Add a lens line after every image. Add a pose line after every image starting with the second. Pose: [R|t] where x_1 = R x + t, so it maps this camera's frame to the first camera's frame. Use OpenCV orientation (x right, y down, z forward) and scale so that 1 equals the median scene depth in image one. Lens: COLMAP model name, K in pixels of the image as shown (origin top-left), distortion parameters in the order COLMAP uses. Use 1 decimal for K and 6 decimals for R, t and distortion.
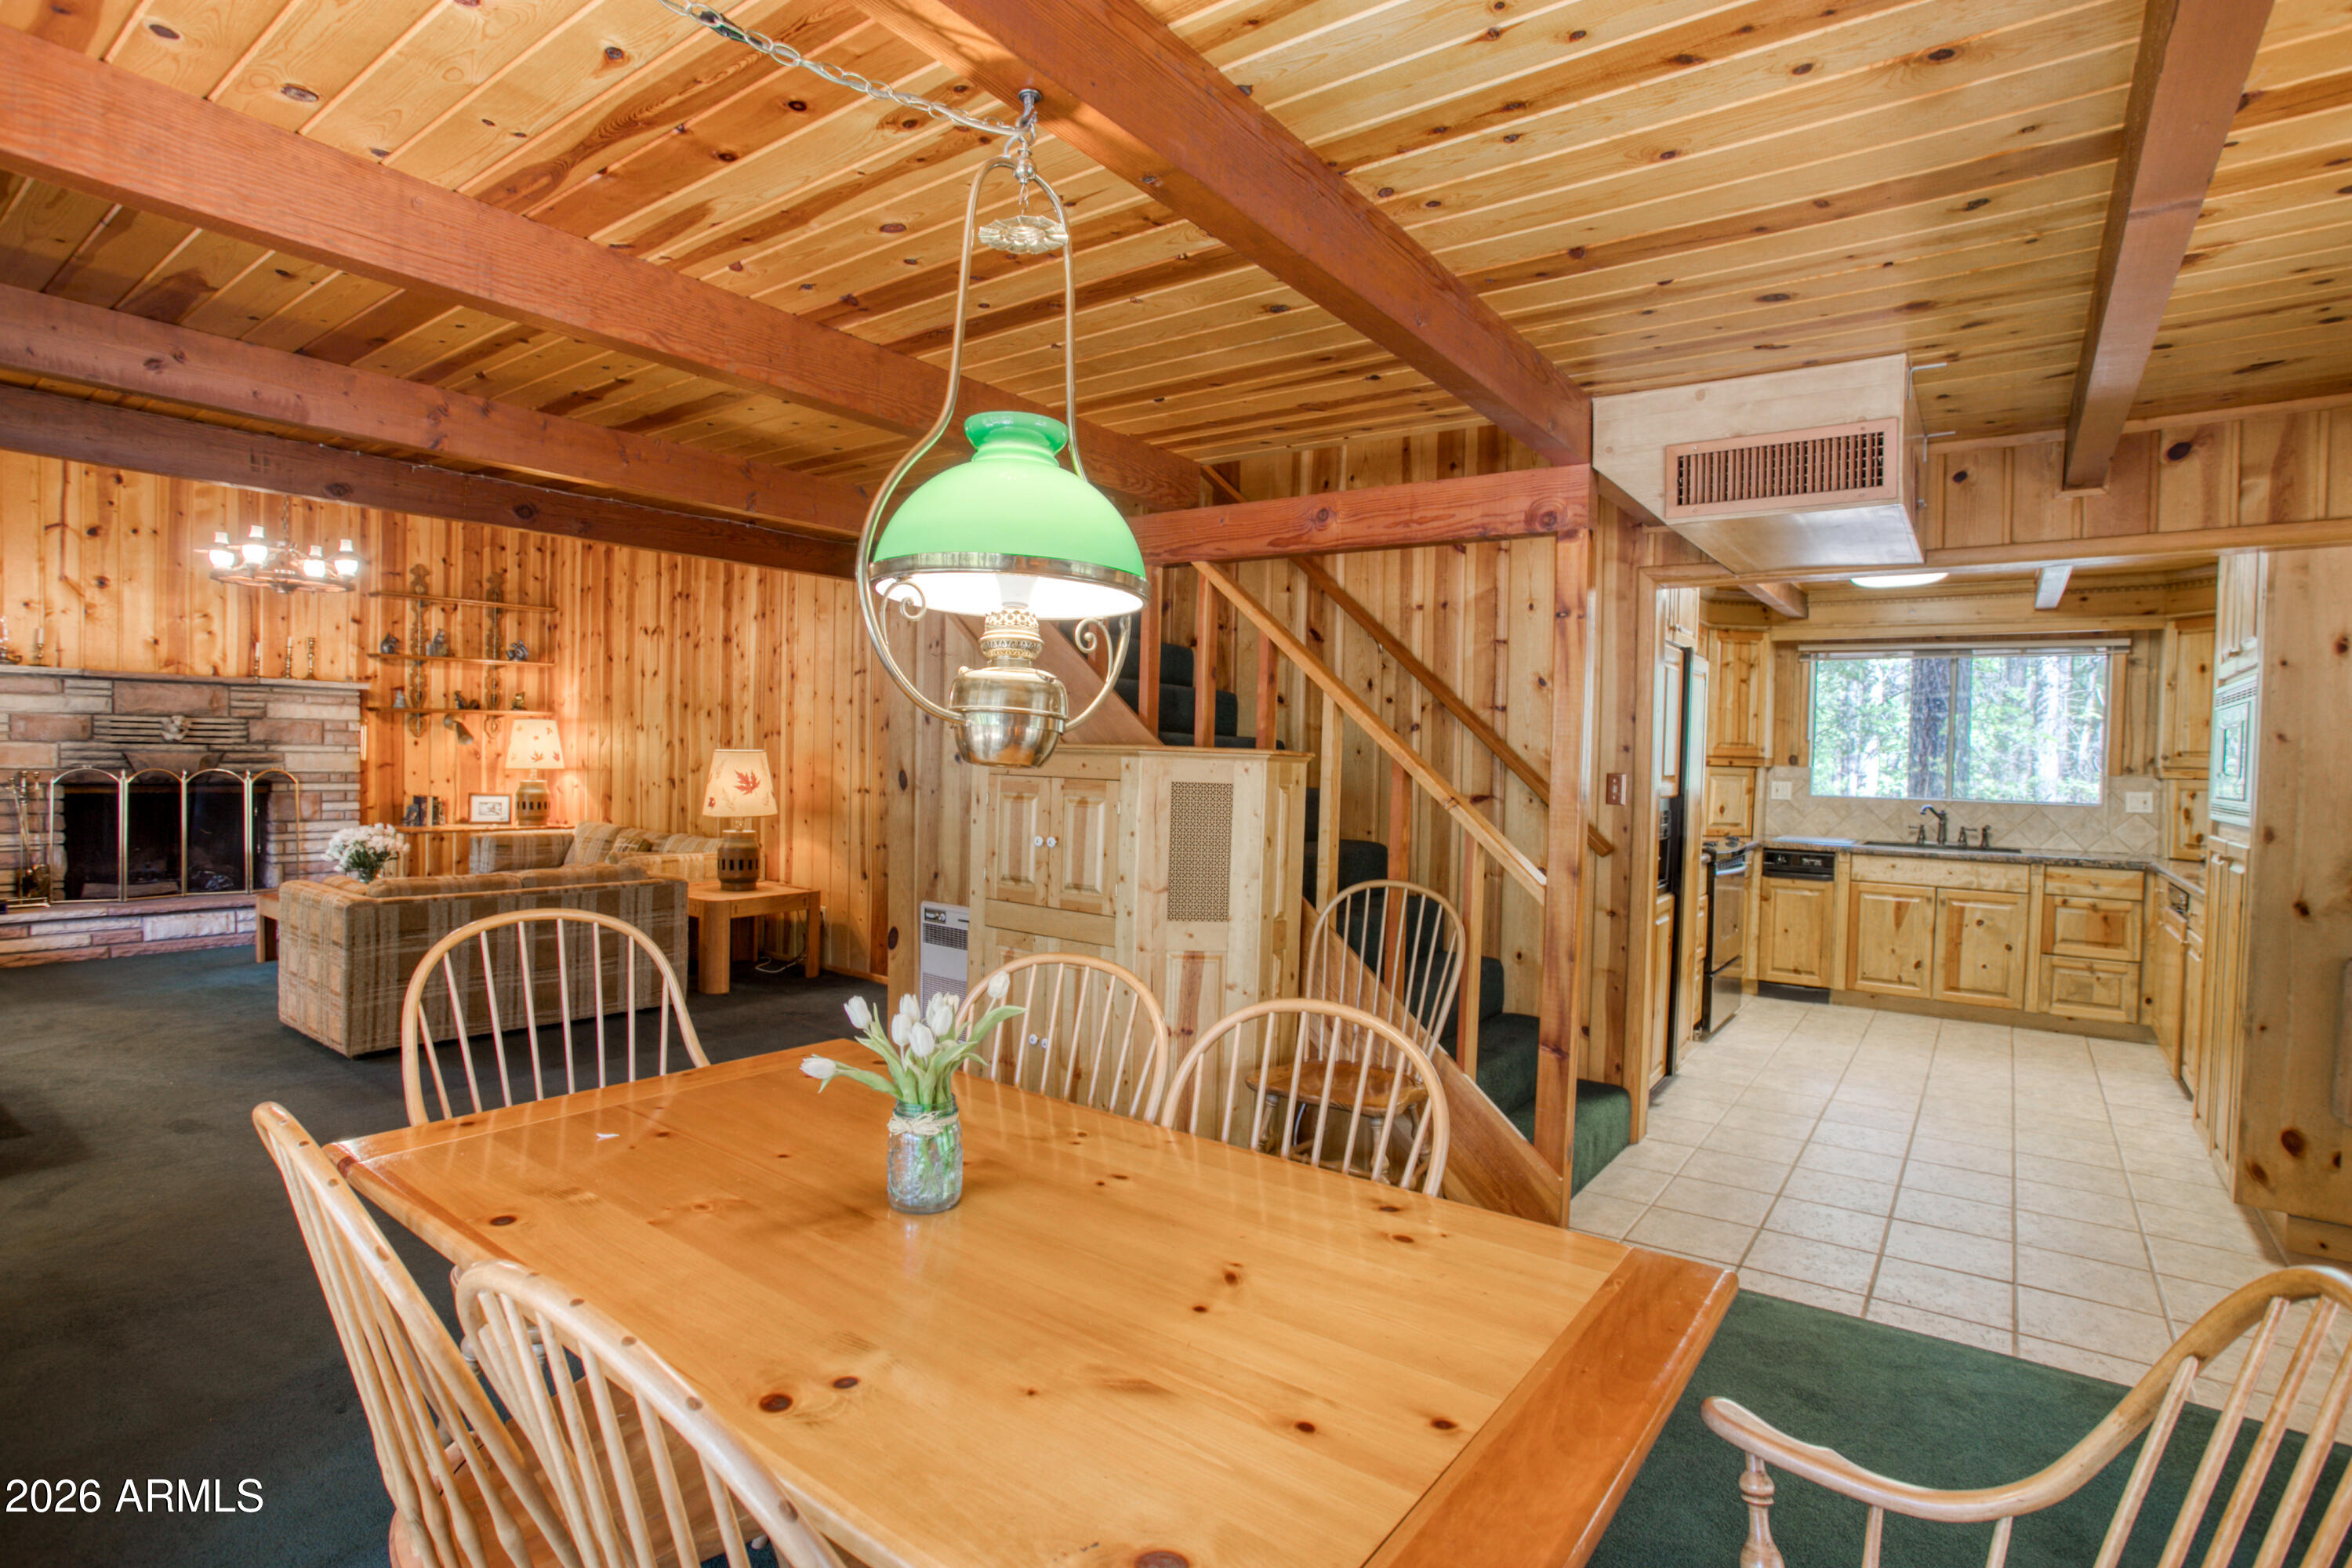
lens RADIAL K [[1158.0, 0, 1213.5], [0, 1158.0, 785.1], [0, 0, 1]] dist [-0.034501, 0.008801]
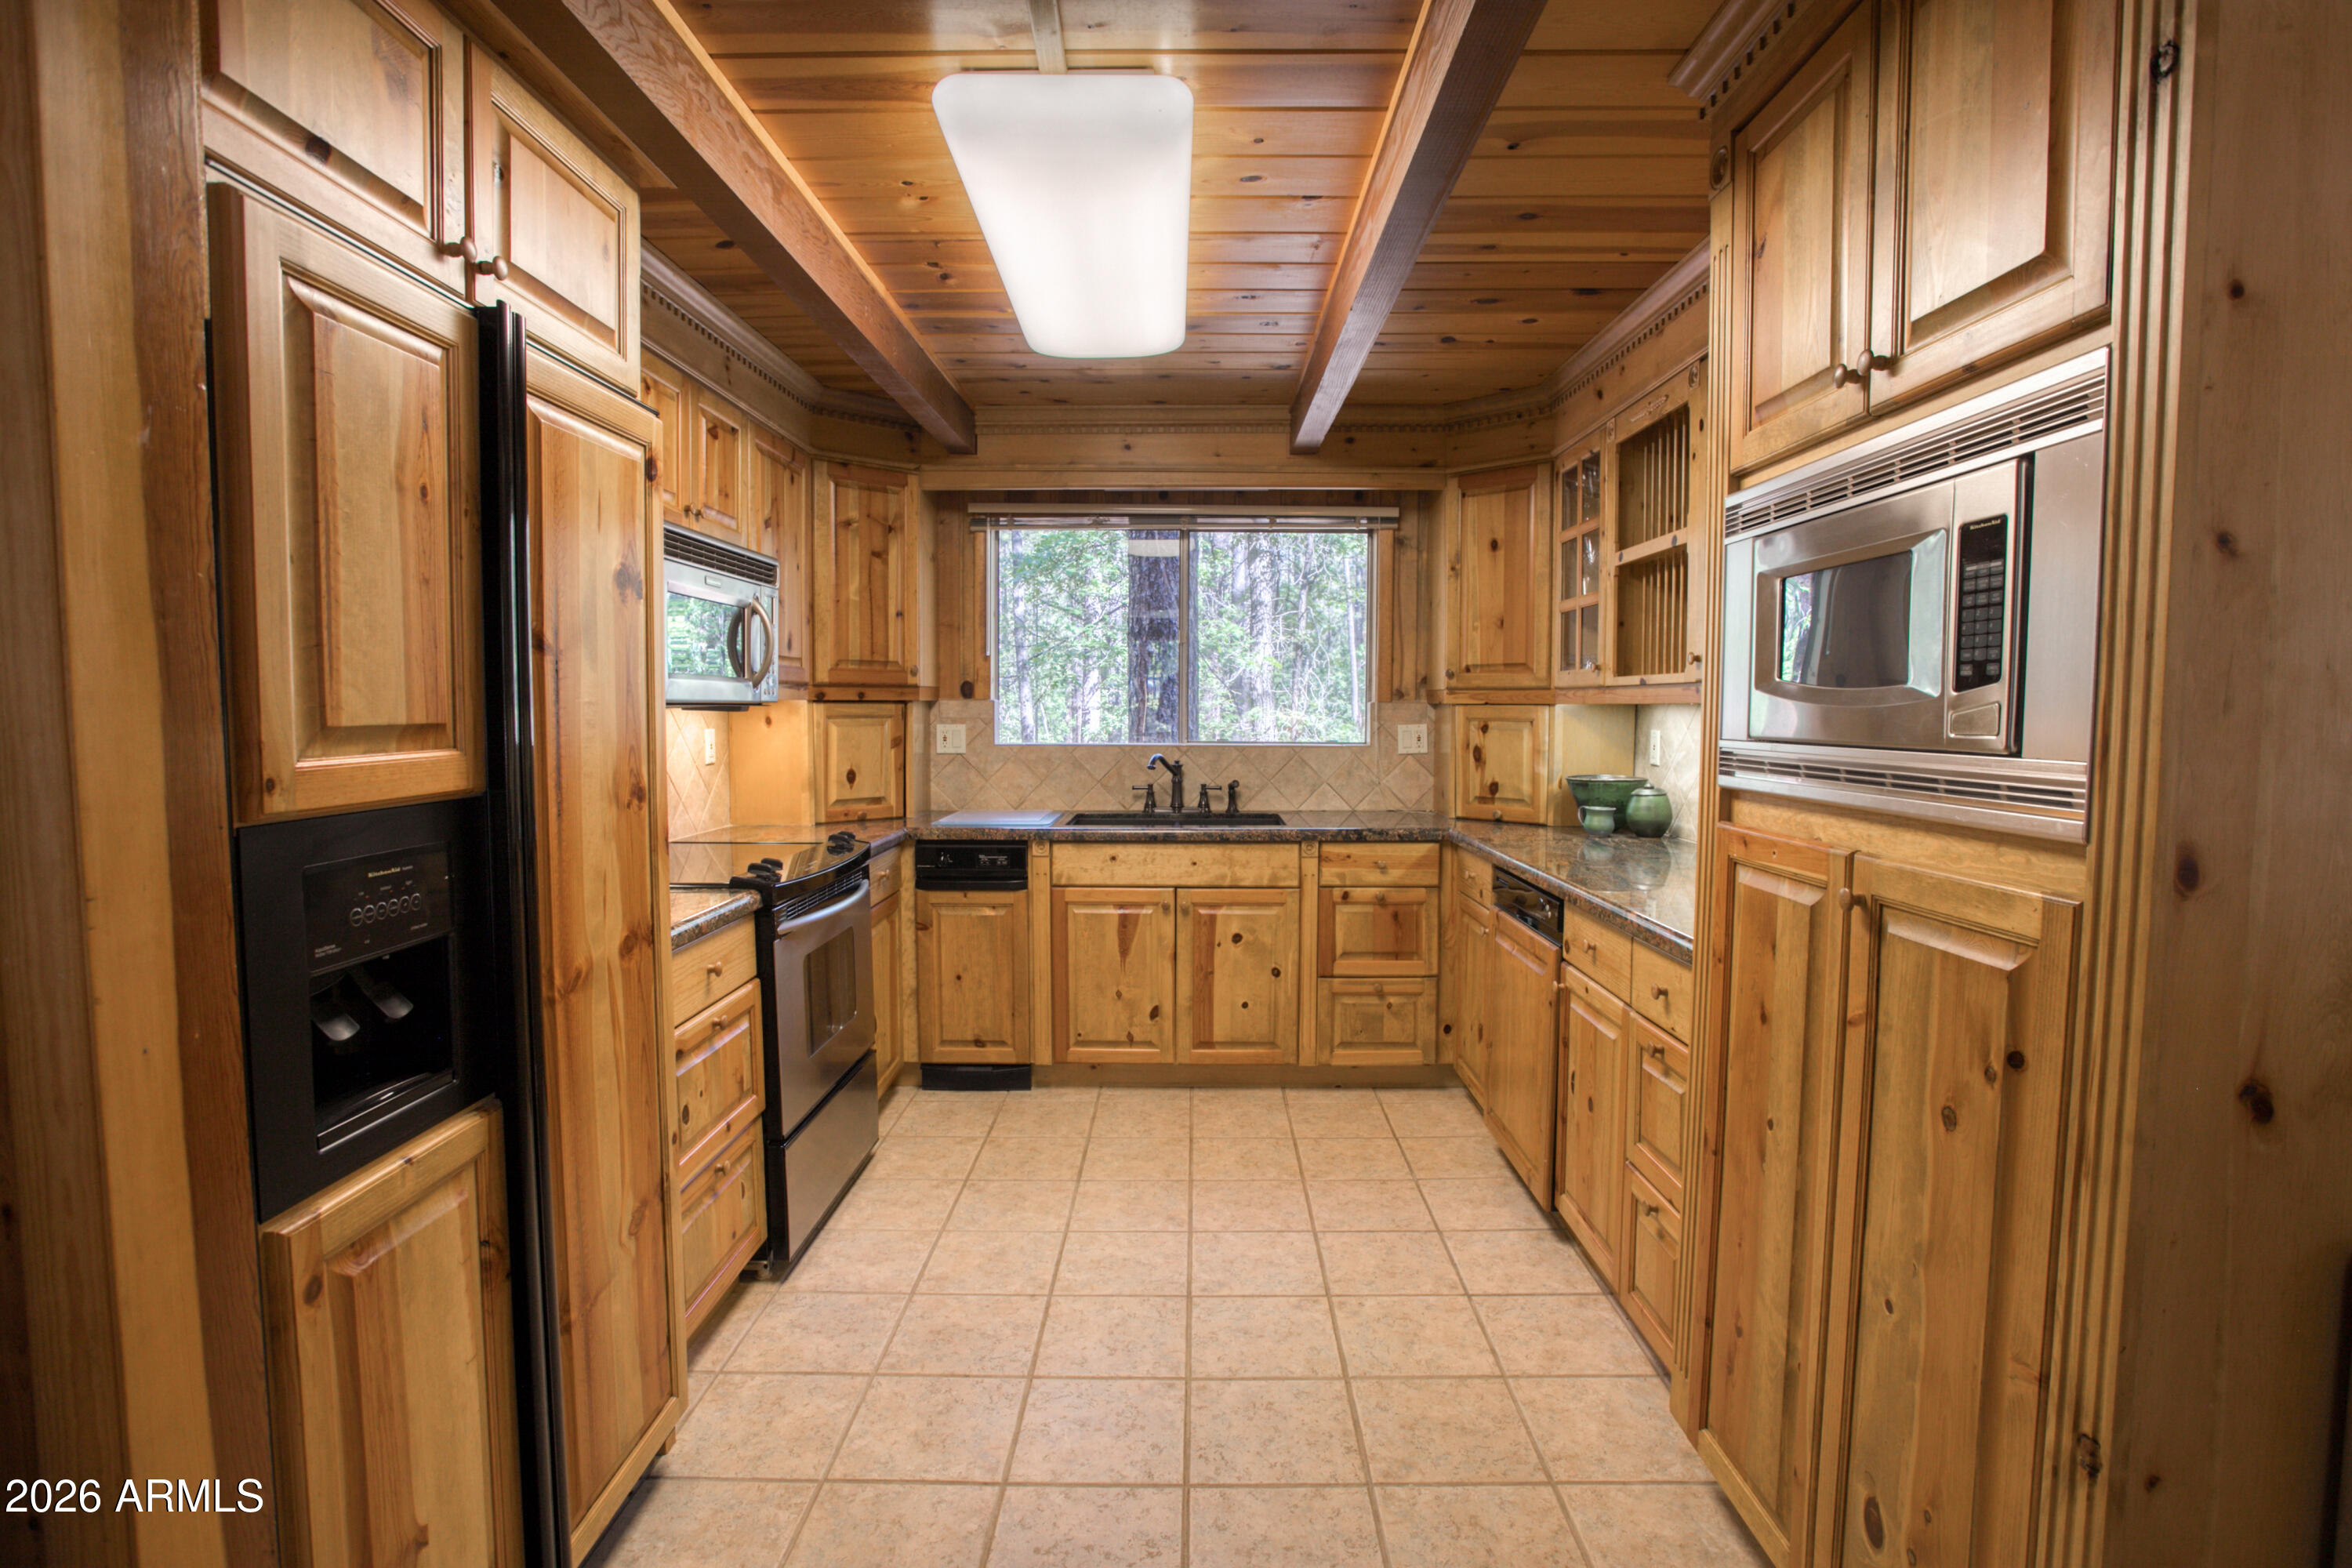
lens RADIAL K [[1158.0, 0, 1184.6], [0, 1158.0, 780.6], [0, 0, 1]] dist [-0.034501, 0.008801]
pose [[0.828657, -0.057413, 0.556804, 0.287389], [0.032973, 0.998005, 0.053834, -0.002633], [-0.558785, -0.026250, 0.828897, 0.474249]]
